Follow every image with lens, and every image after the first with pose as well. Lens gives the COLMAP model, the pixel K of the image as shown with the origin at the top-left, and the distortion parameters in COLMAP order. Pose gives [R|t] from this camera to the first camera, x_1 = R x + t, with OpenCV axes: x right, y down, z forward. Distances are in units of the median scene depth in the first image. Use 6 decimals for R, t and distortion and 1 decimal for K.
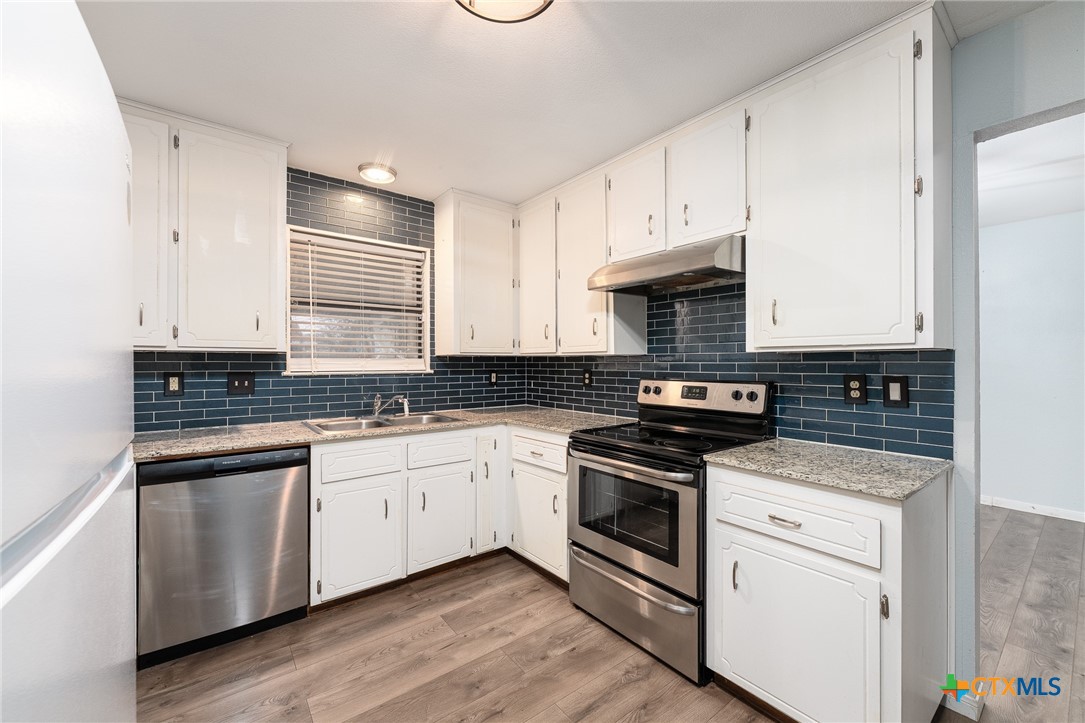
lens RADIAL K [[440.1, 0, 524.9], [0, 440.1, 359.4], [0, 0, 1]] dist [0.002384, 0.000049]
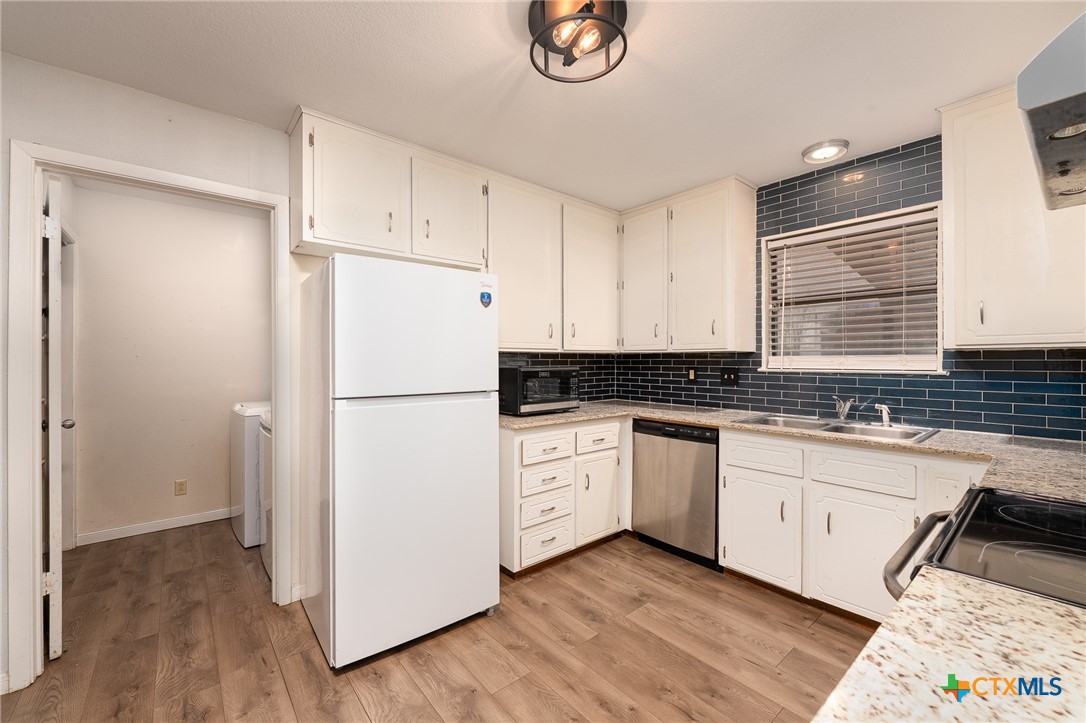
lens RADIAL K [[435.1, 0, 551.9], [0, 435.1, 361.6], [0, 0, 1]] dist [-0.001435, -0.000140]
pose [[0.061821, 0.003124, -0.998082, 0.617009], [0.006605, 0.999972, 0.003539, 0.004012], [0.998065, -0.006811, 0.061799, 0.447220]]
